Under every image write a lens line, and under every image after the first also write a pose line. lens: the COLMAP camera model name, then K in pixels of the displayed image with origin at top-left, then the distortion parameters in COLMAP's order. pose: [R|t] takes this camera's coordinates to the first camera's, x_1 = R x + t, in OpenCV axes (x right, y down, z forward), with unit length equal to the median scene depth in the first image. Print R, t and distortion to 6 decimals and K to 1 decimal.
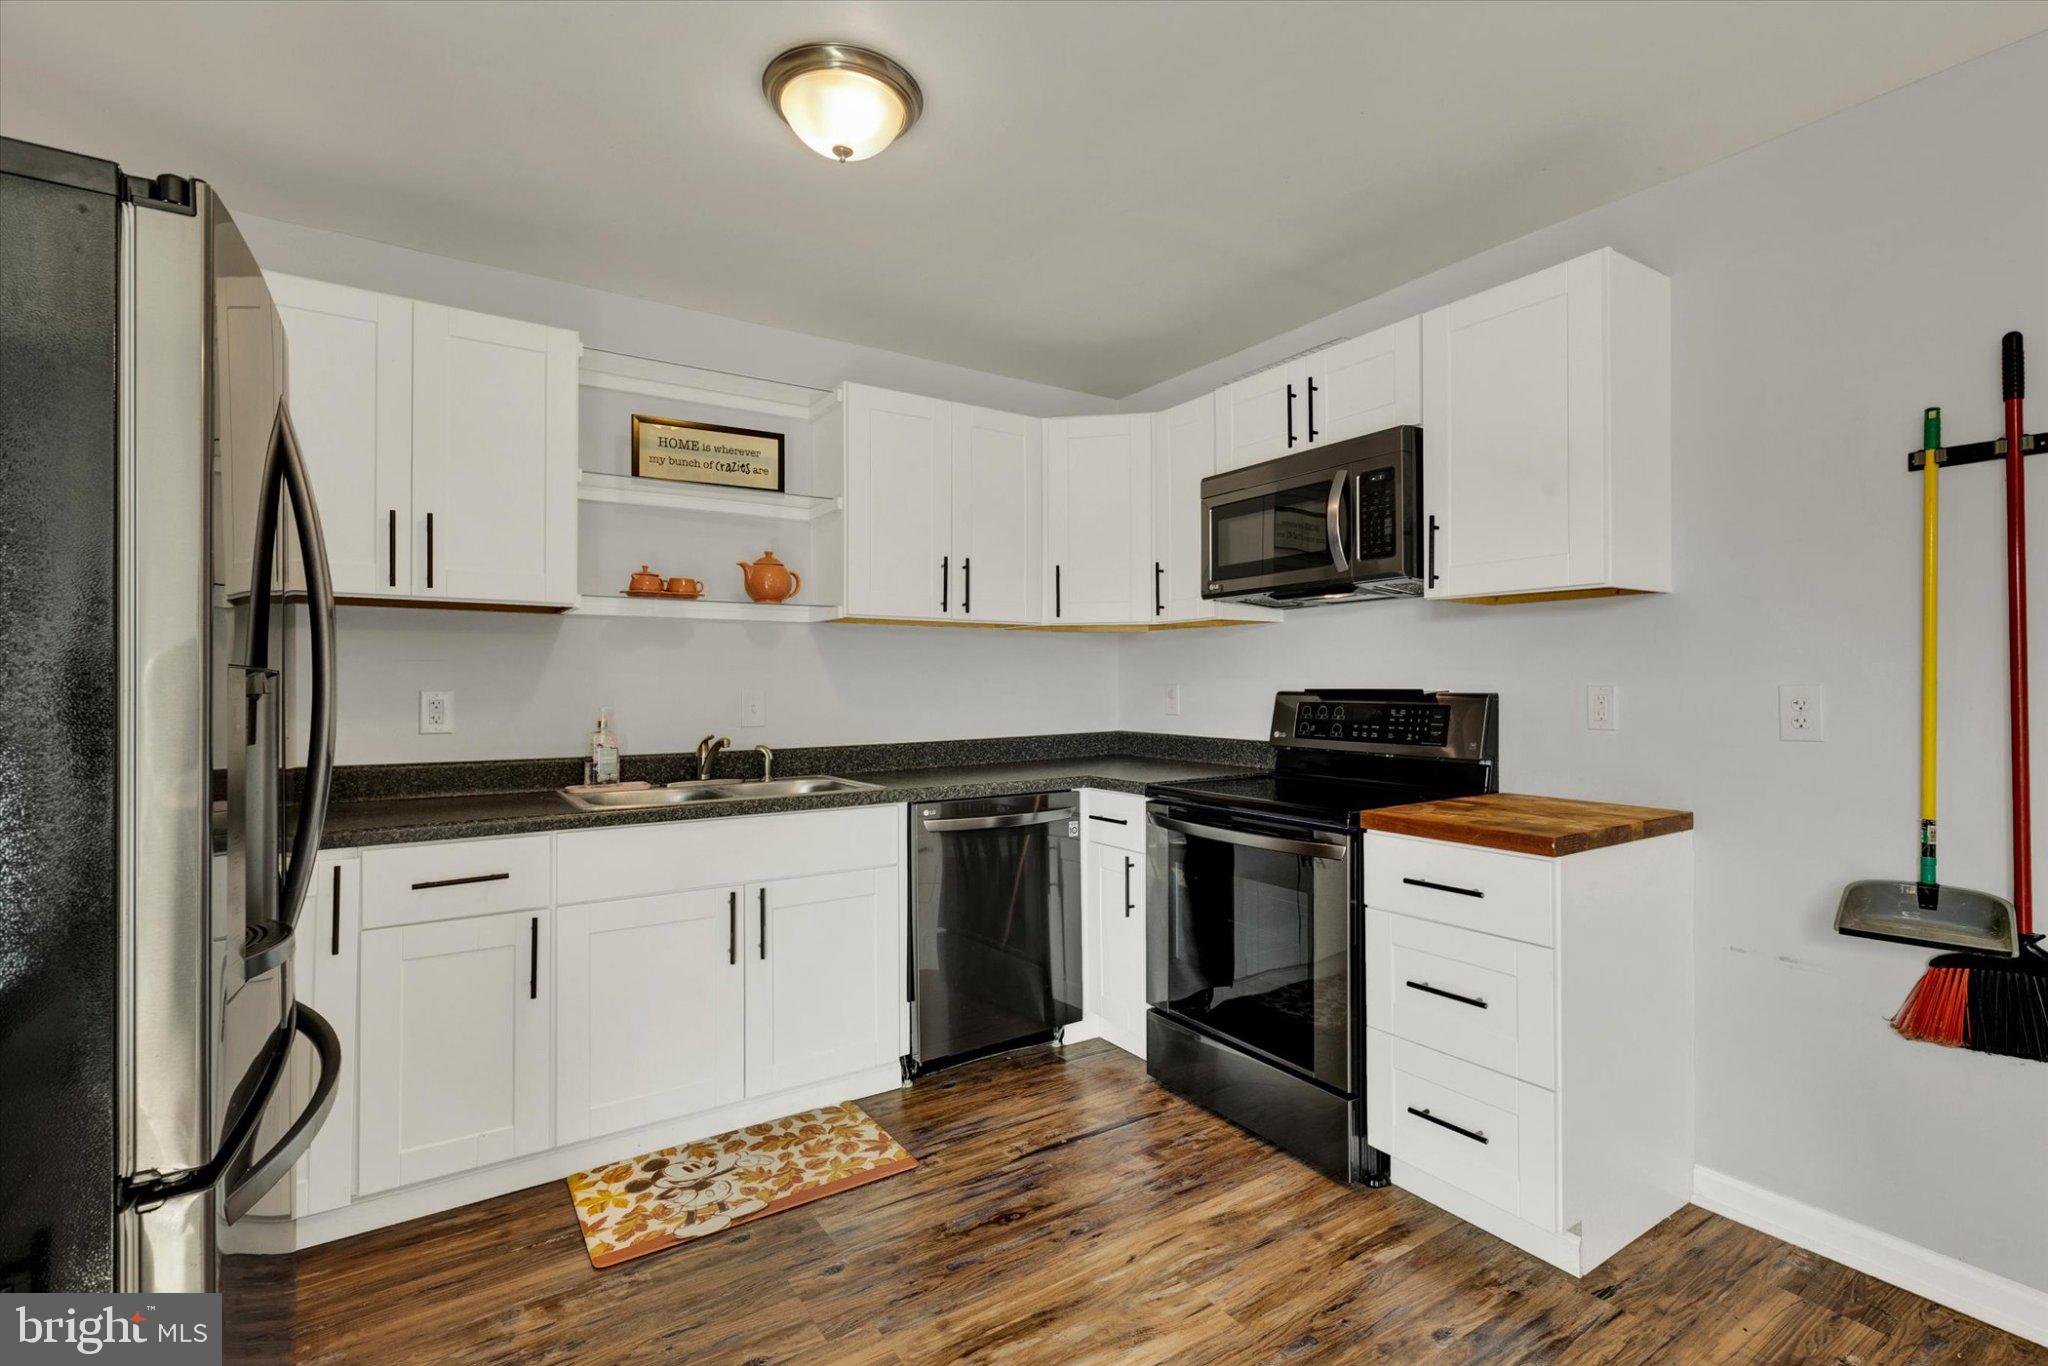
lens RADIAL K [[939.0, 0, 1020.8], [0, 939.0, 679.9], [0, 0, 1]] dist [0.000302, -0.002030]
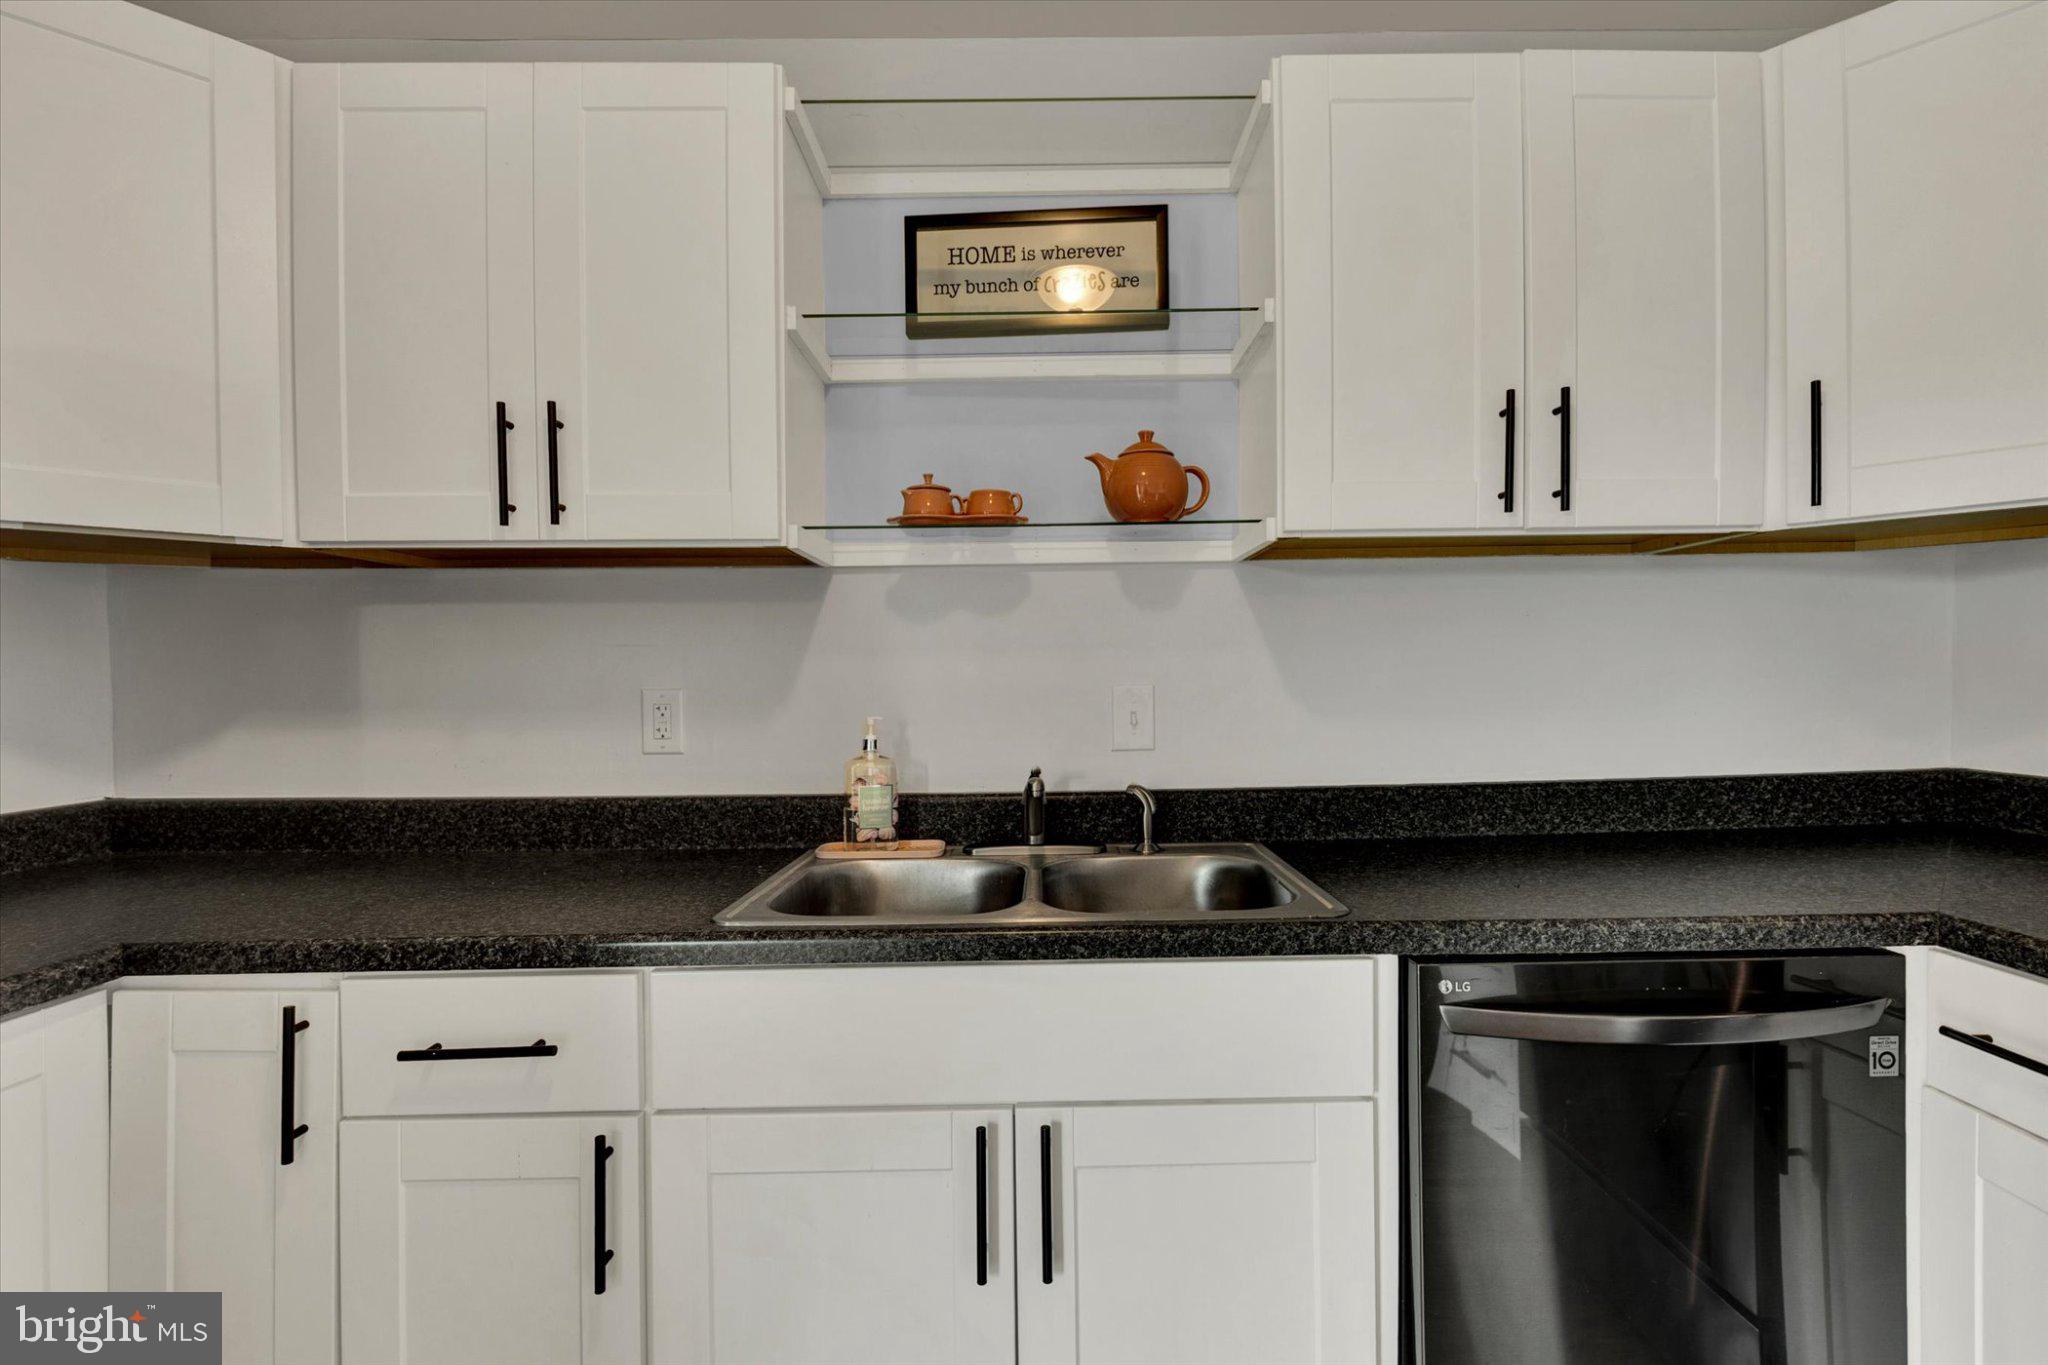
lens RADIAL K [[928.7, 0, 1049.5], [0, 928.7, 678.1], [0, 0, 1]] dist [-0.006644, 0.000066]
pose [[0.839796, -0.004176, -0.542886, -0.025608], [0.013511, 0.999821, 0.013209, -0.001510], [0.542734, -0.018428, 0.839702, 0.563789]]
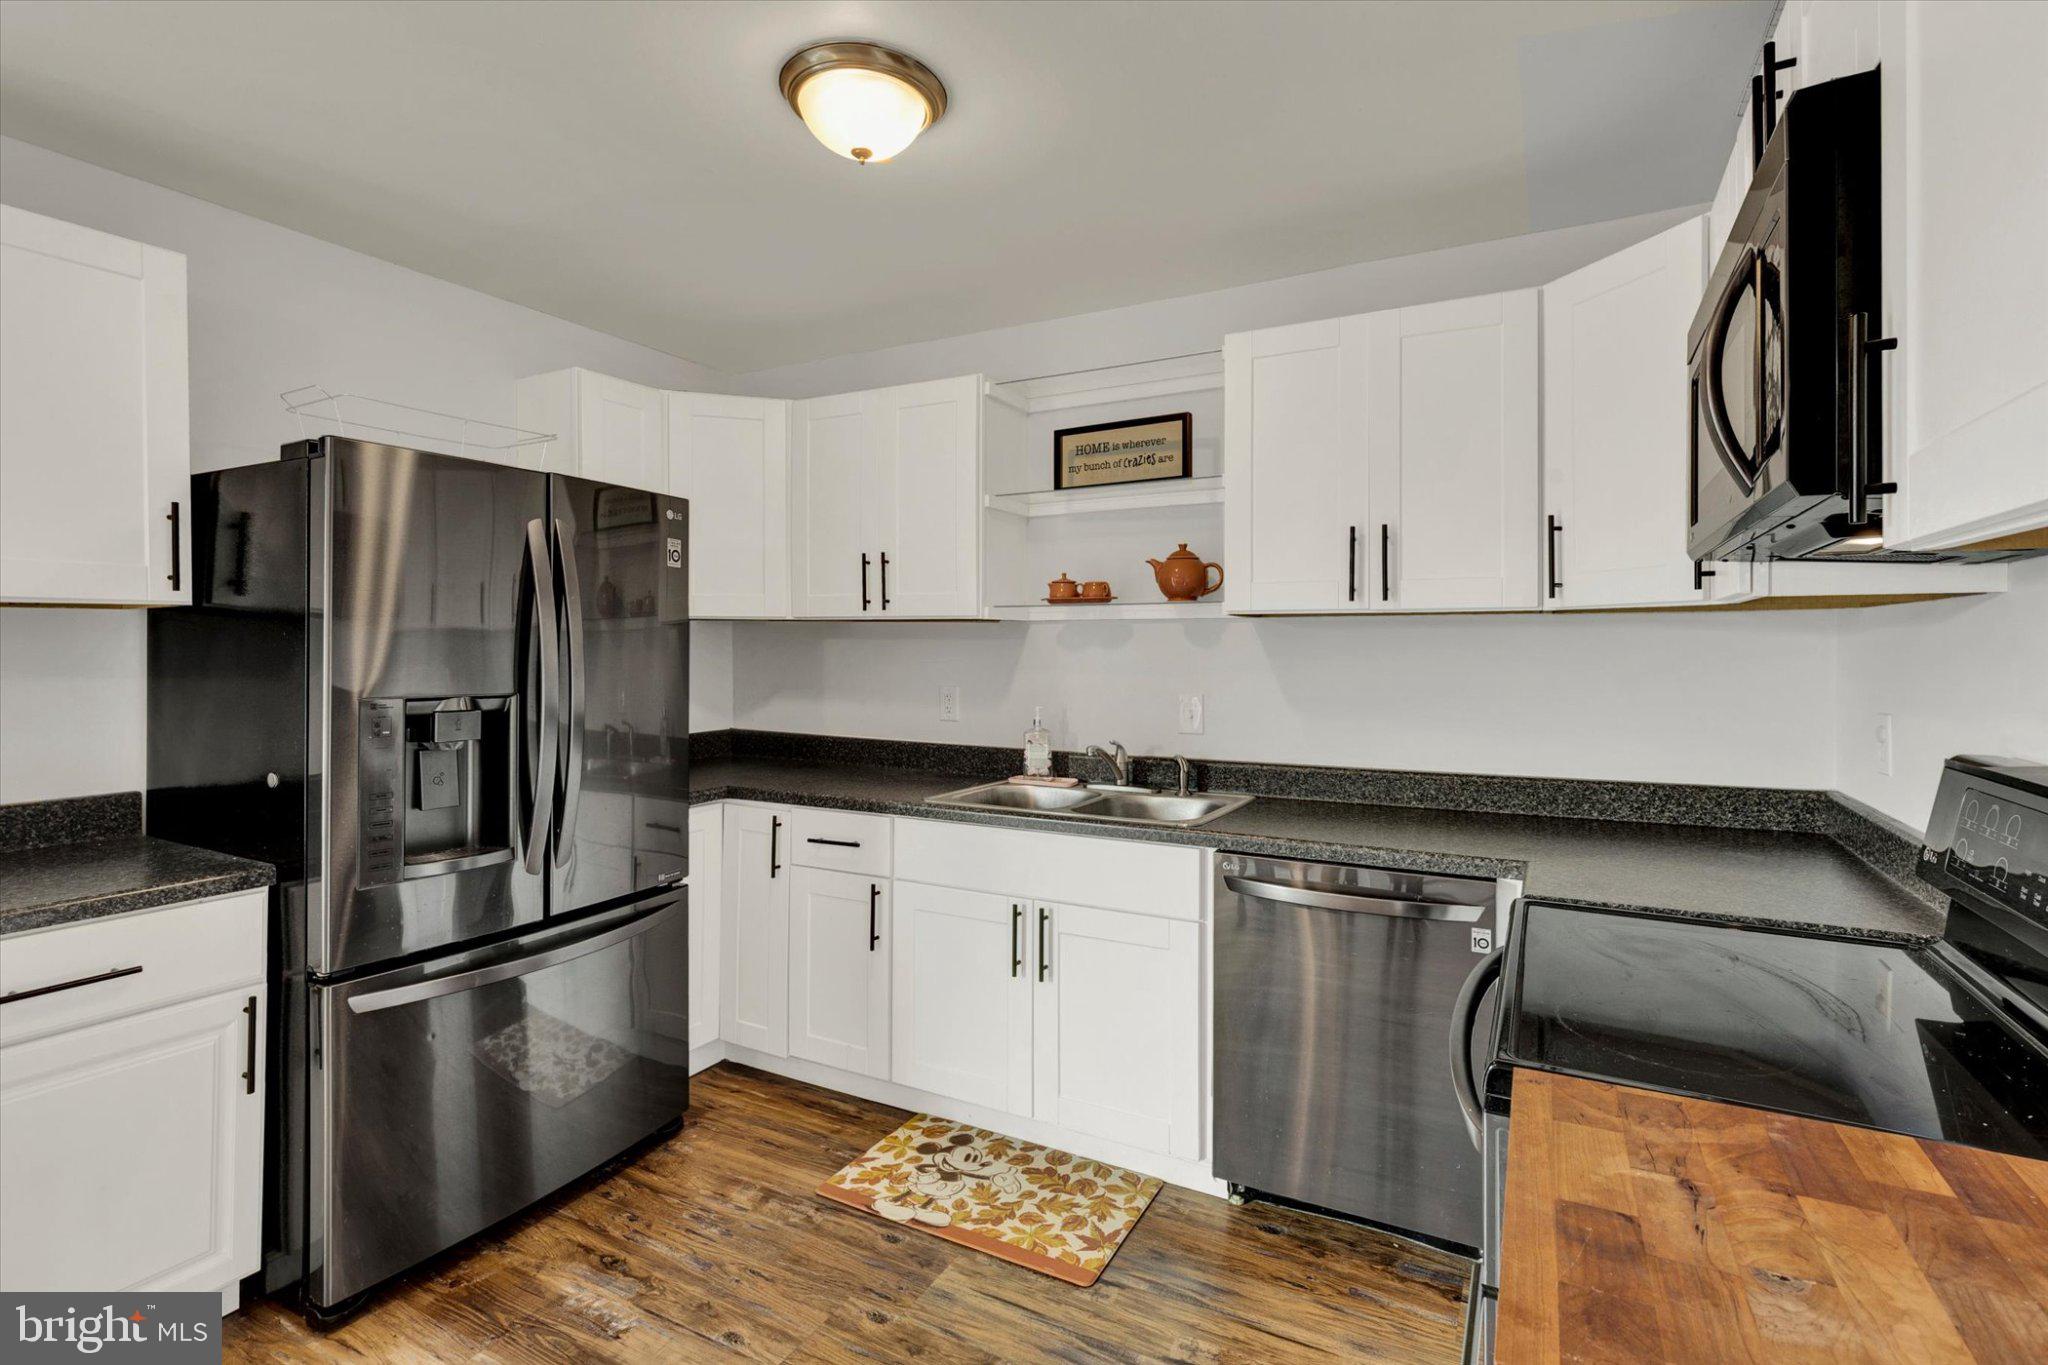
lens RADIAL K [[939.0, 0, 1051.6], [0, 939.0, 644.4], [0, 0, 1]] dist [0.000302, -0.002030]
pose [[0.485039, 0.003115, -0.874487, 0.514194], [0.001587, 0.999989, 0.004442, -0.047570], [0.874491, -0.003543, 0.485028, 0.488392]]
